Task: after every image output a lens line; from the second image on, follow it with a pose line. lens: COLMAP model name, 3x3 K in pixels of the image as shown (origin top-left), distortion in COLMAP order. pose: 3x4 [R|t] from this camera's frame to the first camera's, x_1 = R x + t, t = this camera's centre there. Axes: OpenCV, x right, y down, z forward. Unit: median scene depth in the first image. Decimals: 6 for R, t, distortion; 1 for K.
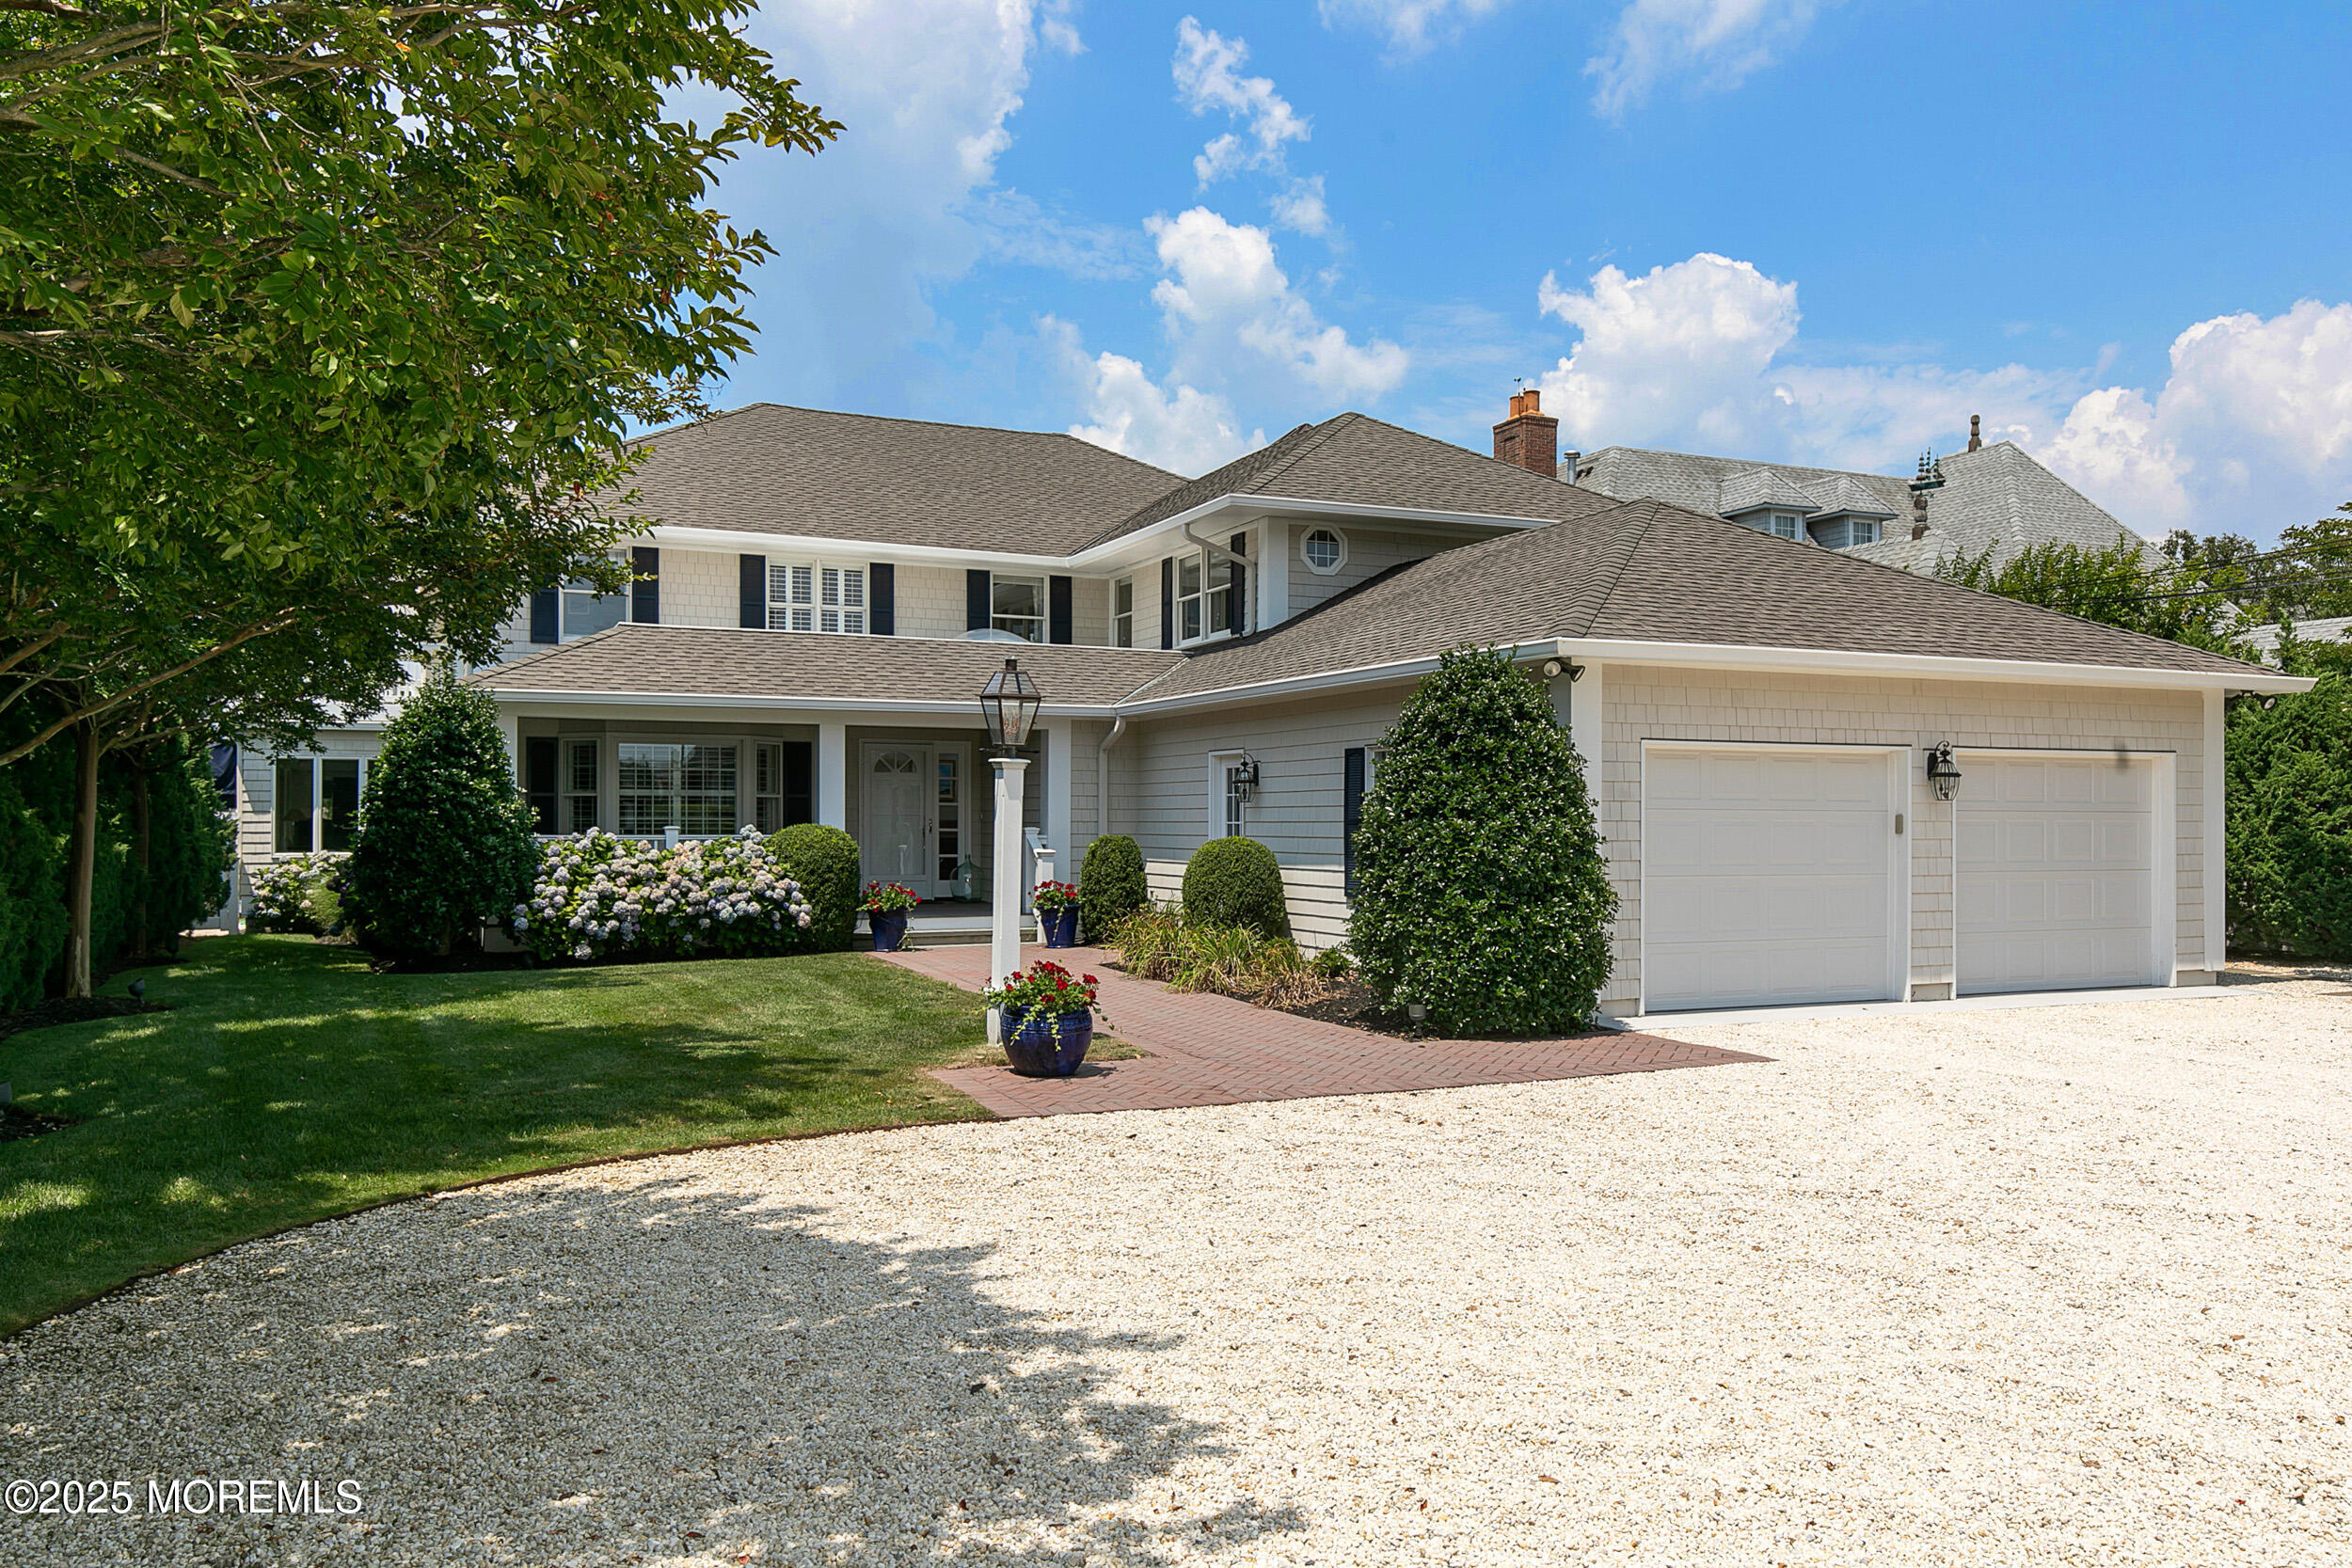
lens RADIAL K [[1760.4, 0, 1176.0], [0, 1760.4, 784.0], [0, 0, 1]] dist [-0.025507, 0.003324]
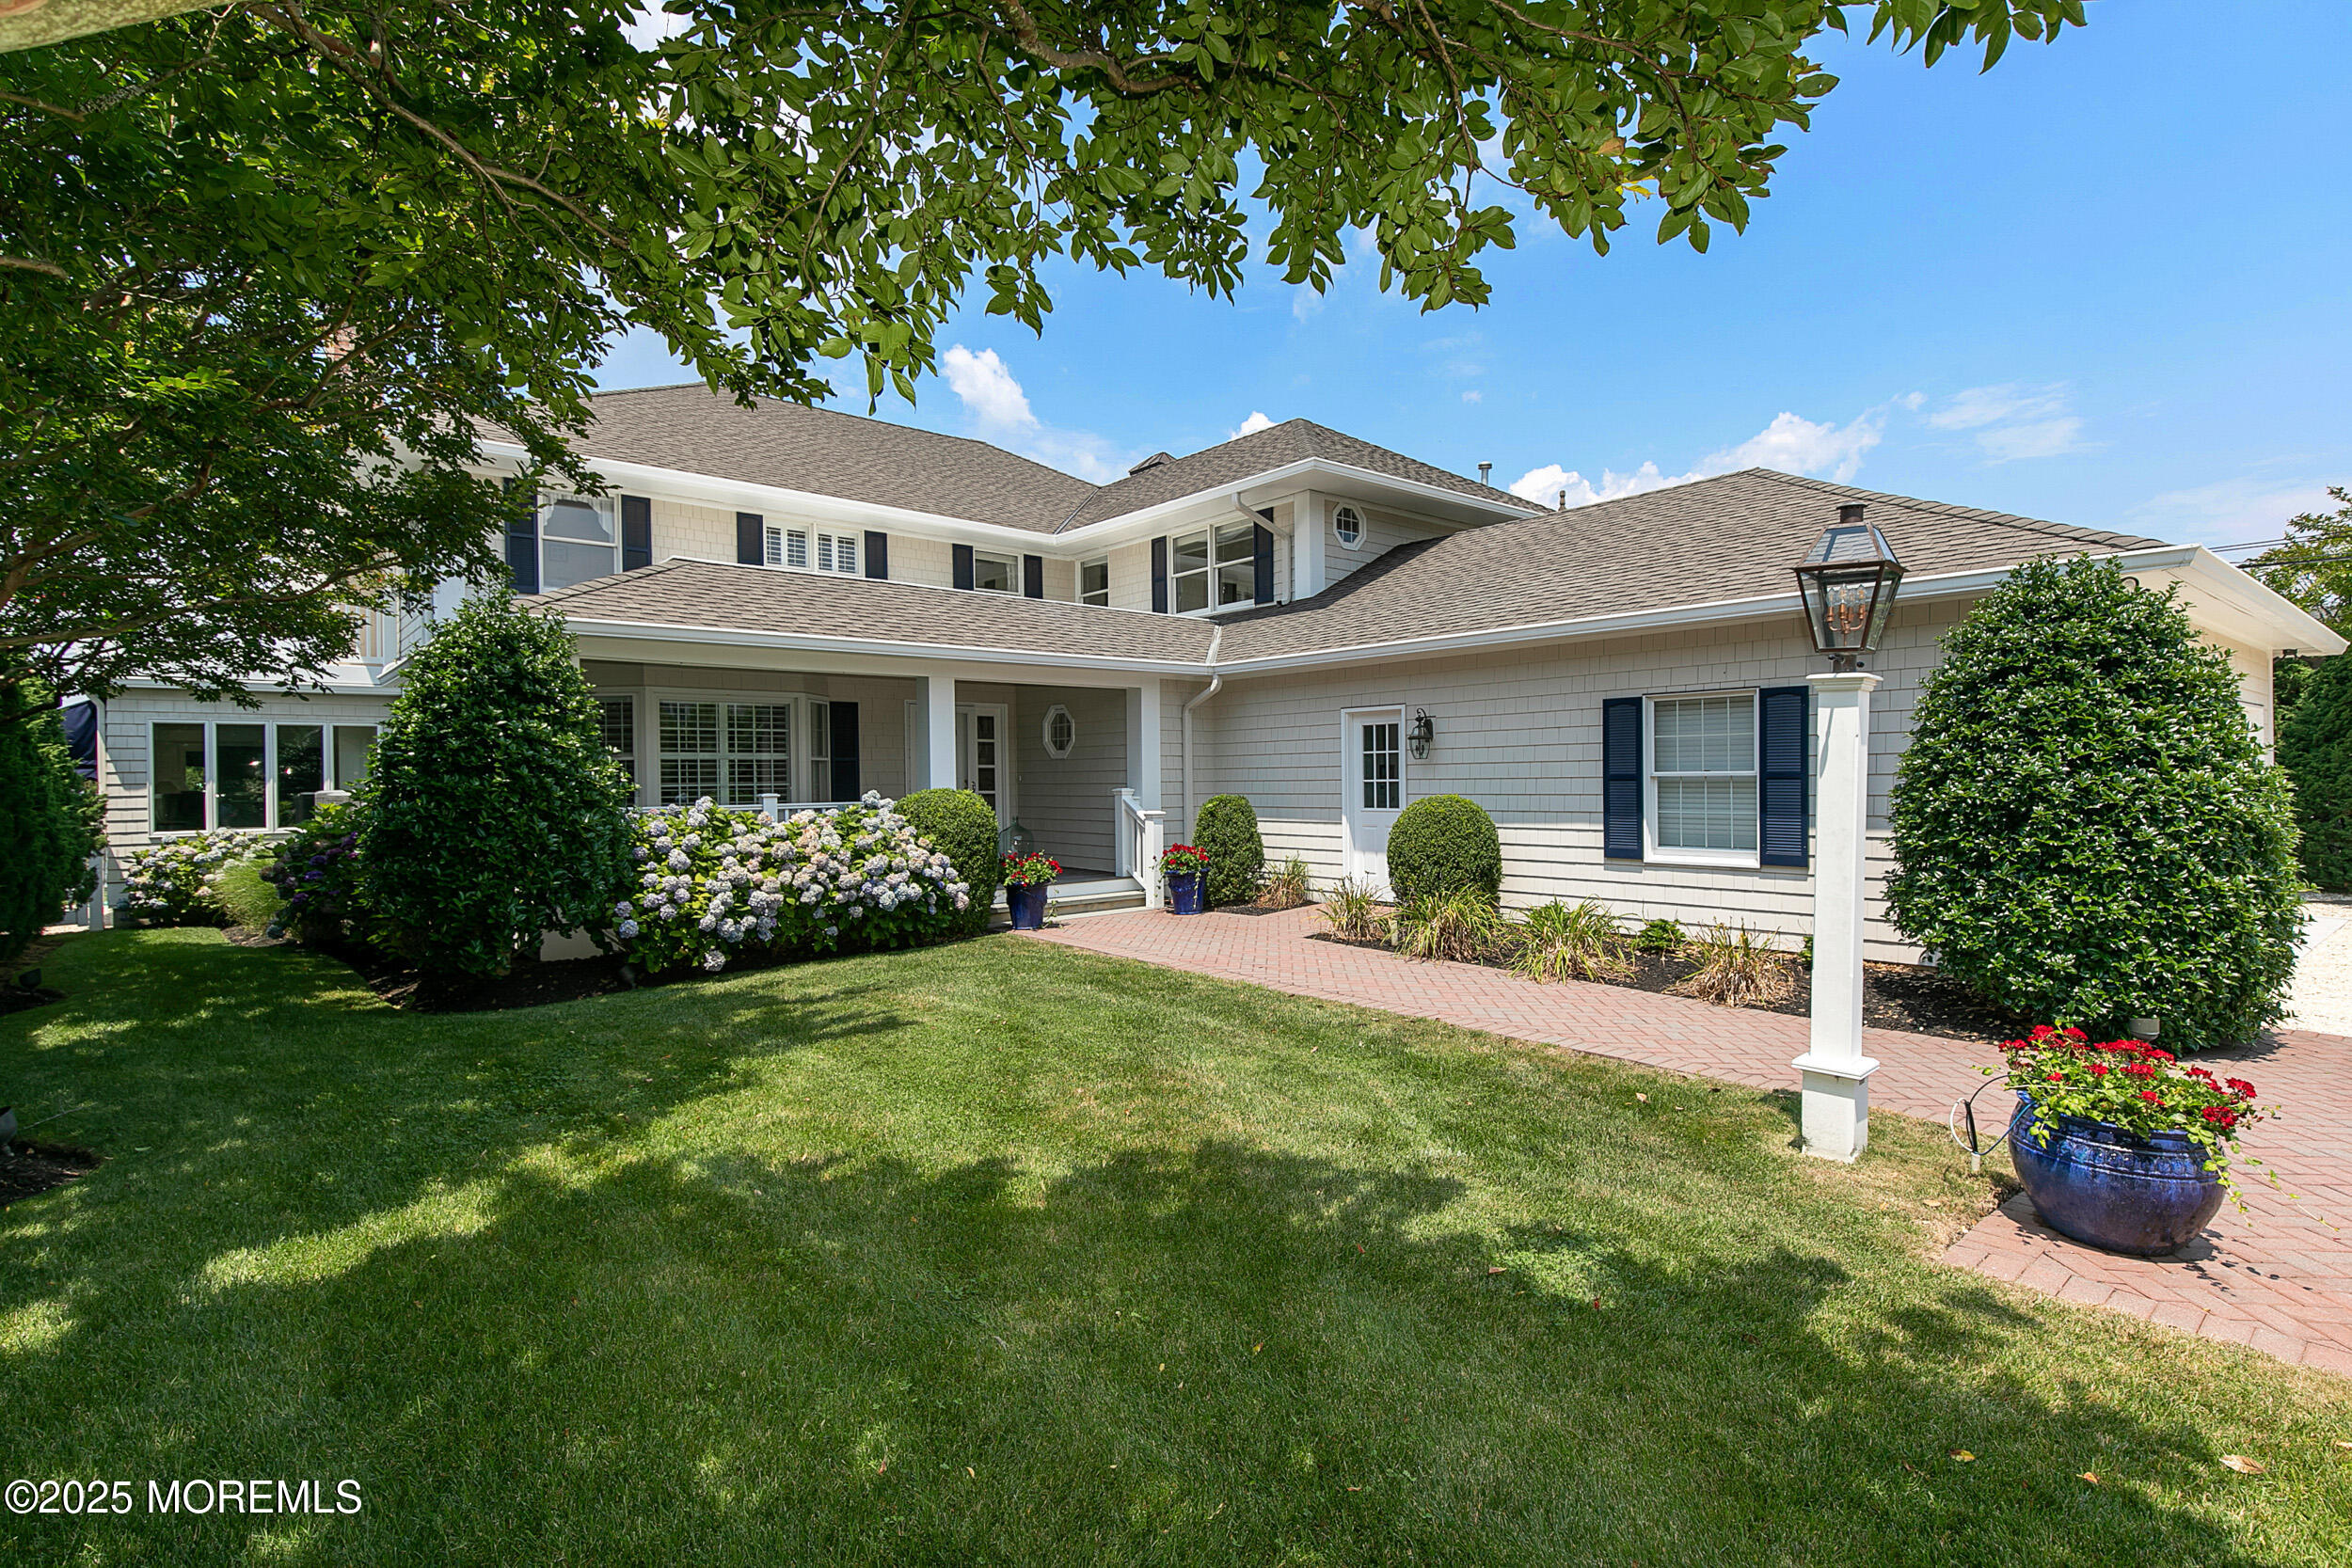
lens RADIAL K [[1145.2, 0, 1176.0], [0, 1145.2, 784.0], [0, 0, 1]] dist [-0.000787, -0.000826]
pose [[0.957282, -0.014108, 0.288813, -0.262753], [0.007298, 0.999670, 0.024642, 0.007312], [-0.289065, -0.021482, 0.957068, 0.423787]]
